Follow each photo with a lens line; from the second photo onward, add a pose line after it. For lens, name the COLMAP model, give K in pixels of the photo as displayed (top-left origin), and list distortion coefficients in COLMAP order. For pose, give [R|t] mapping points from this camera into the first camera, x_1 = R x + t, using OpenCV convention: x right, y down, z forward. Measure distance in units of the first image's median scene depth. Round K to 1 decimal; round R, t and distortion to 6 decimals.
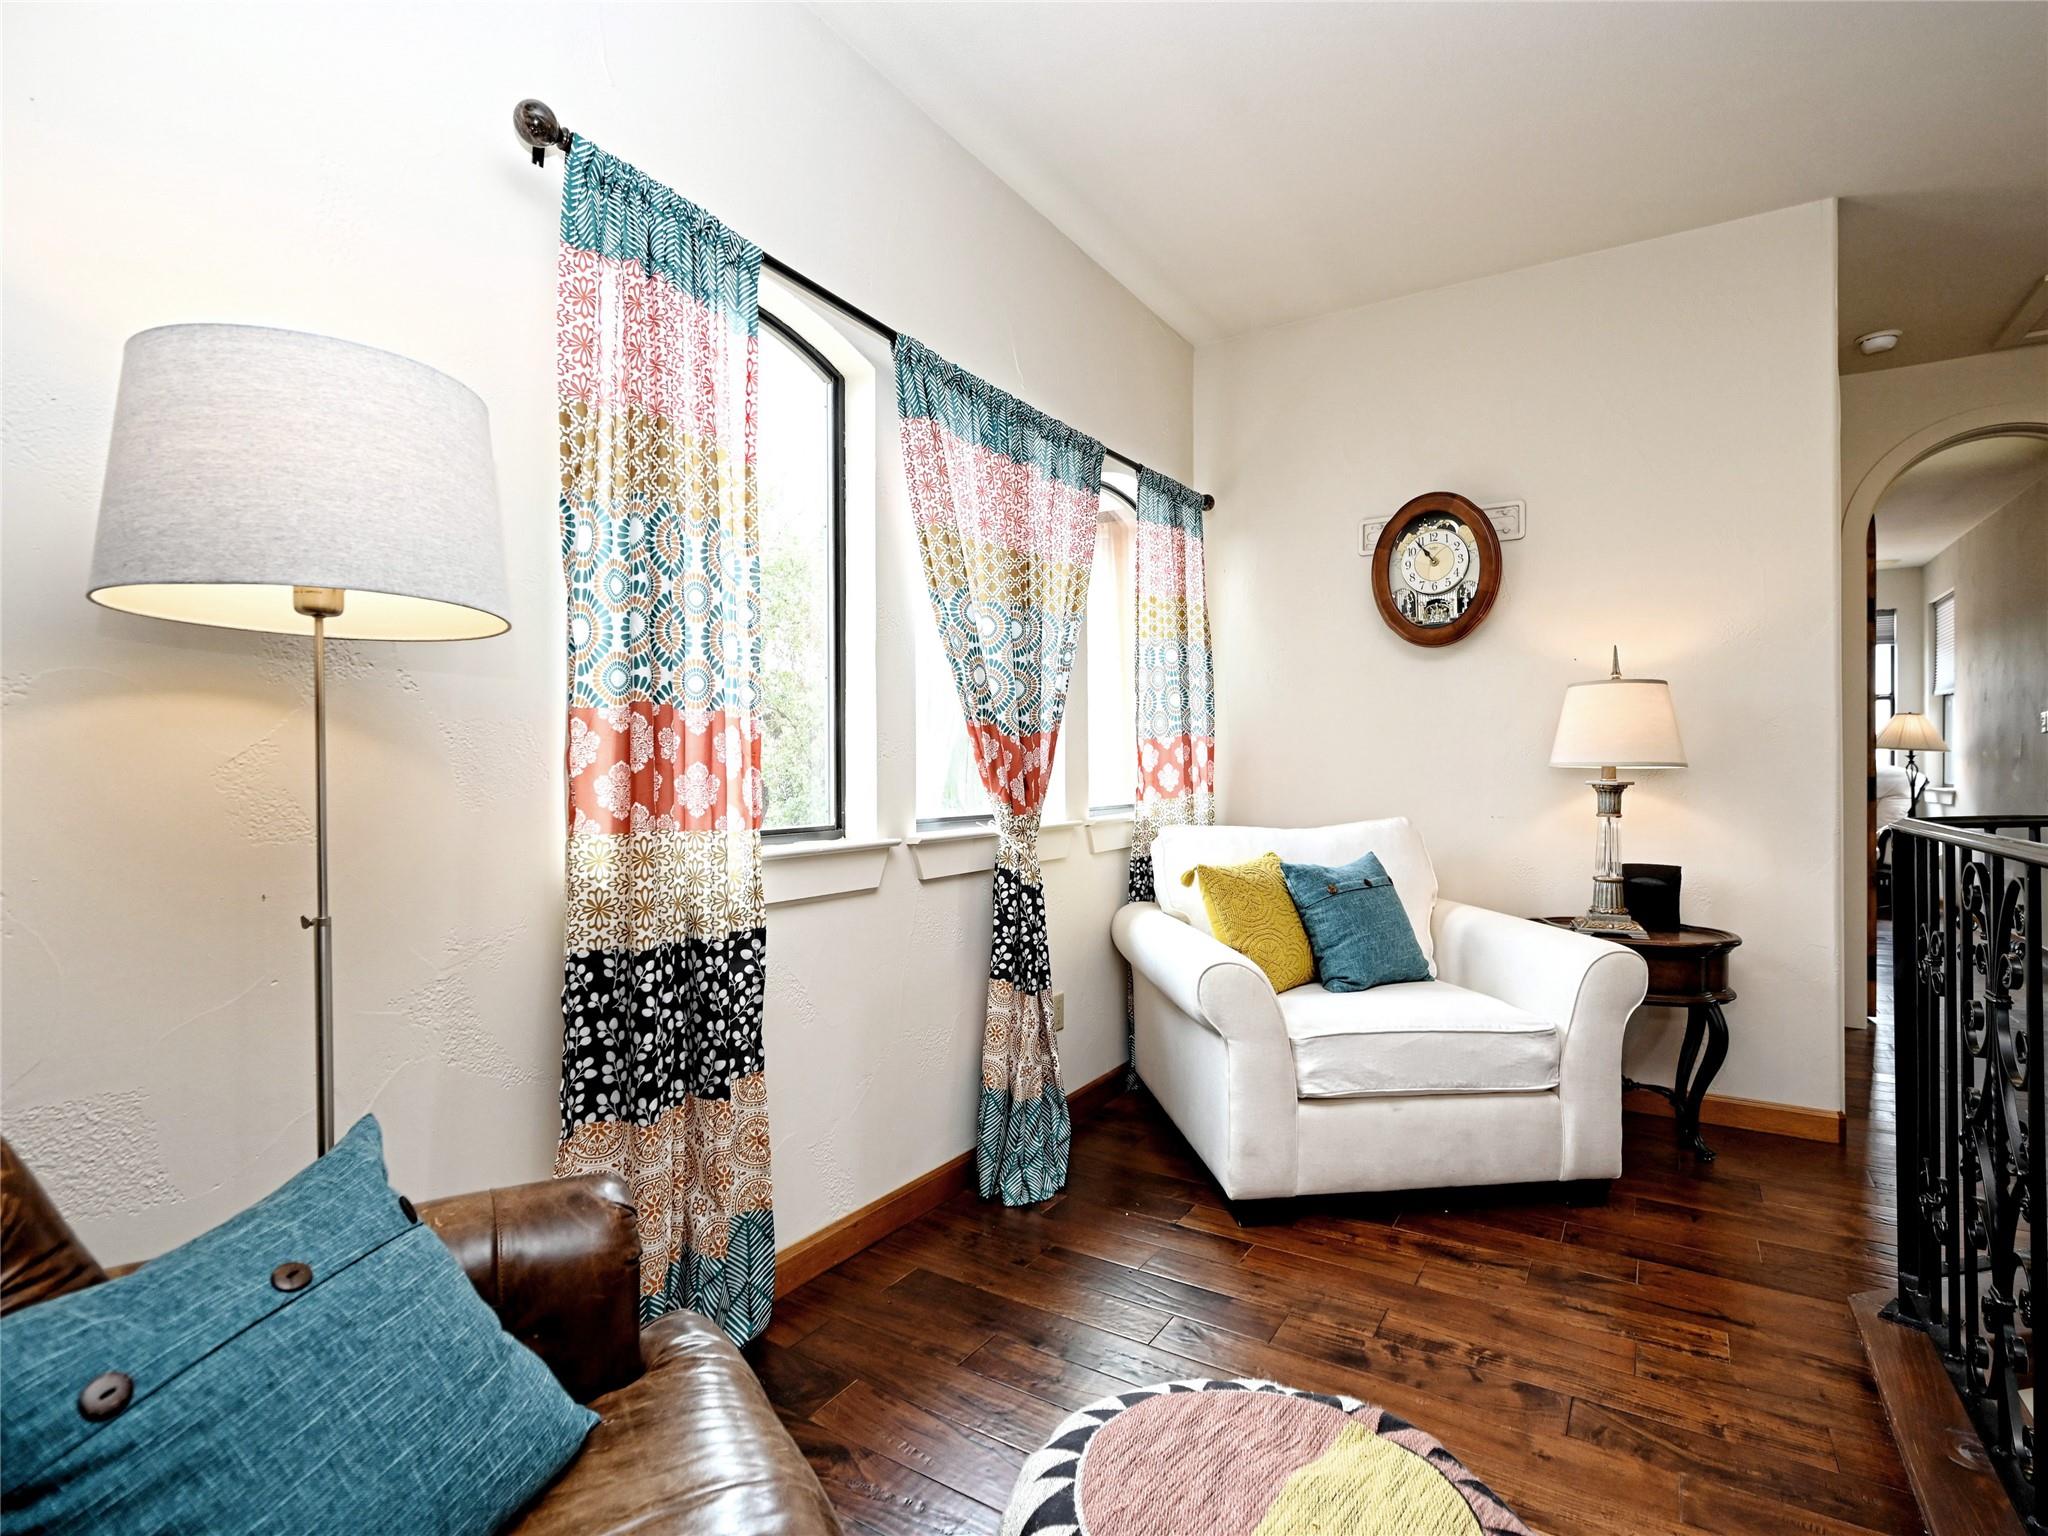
lens RADIAL K [[1017.8, 0, 1014.5], [0, 1017.8, 764.8], [0, 0, 1]] dist [-0.000354, 0.000306]
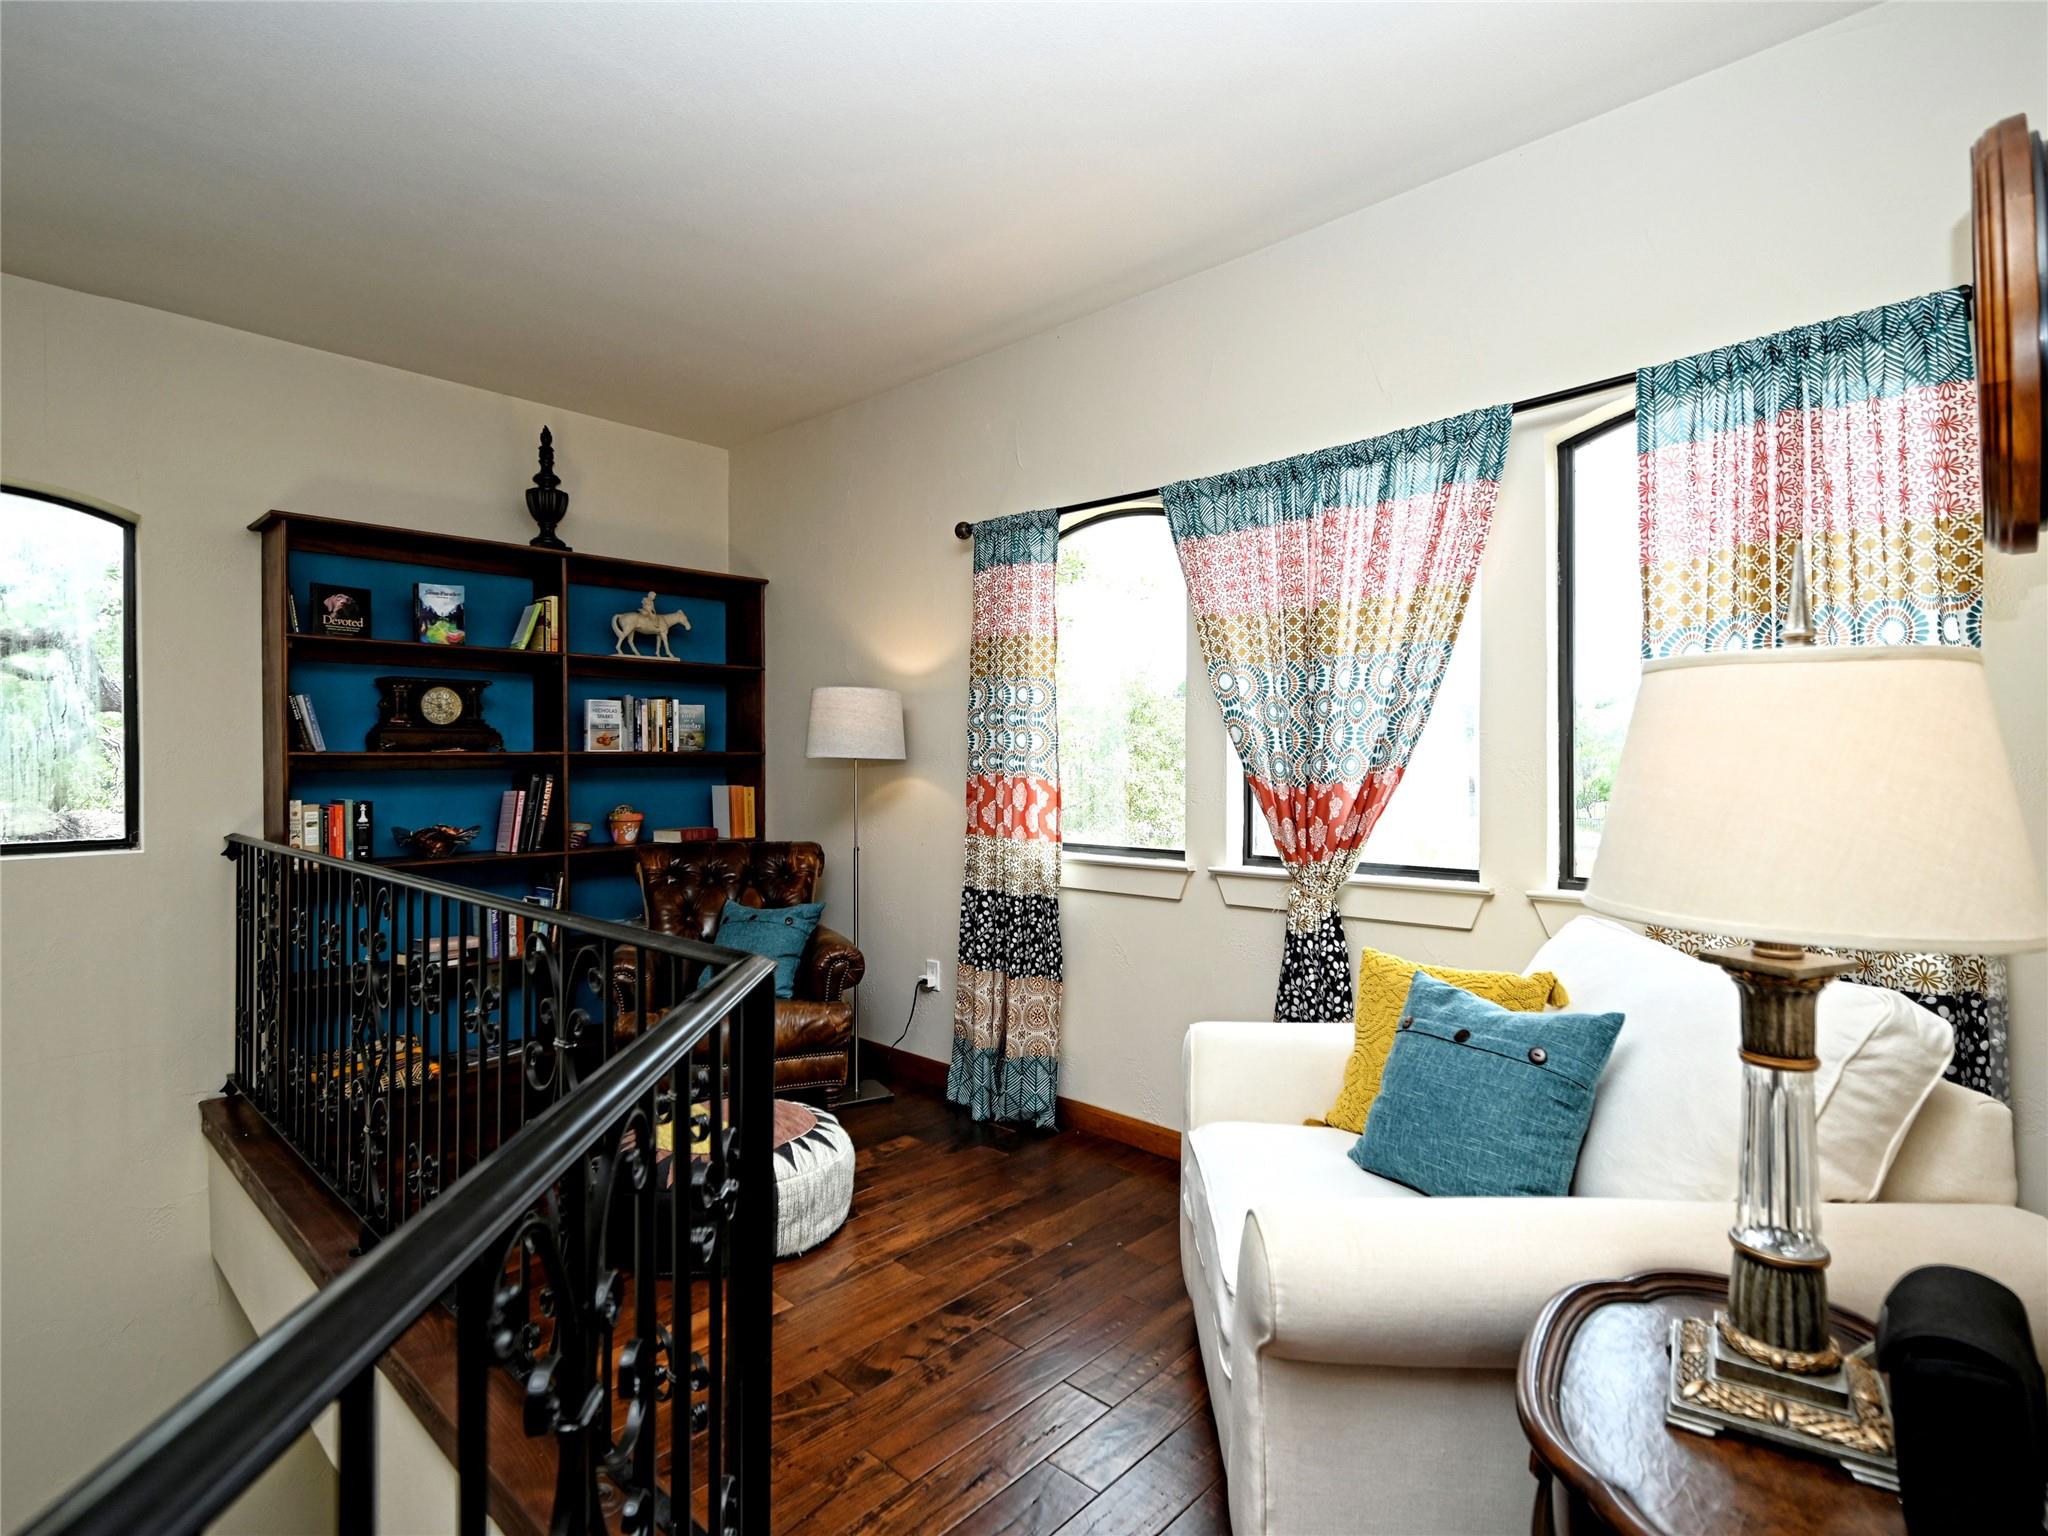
lens RADIAL K [[1017.8, 0, 1025.6], [0, 1017.8, 765.8], [0, 0, 1]] dist [-0.000354, 0.000306]
pose [[-0.176668, 0.004267, -0.984261, 1.473579], [0.007543, 0.999967, 0.002981, -0.073697], [0.984242, -0.006897, -0.176695, 1.255629]]
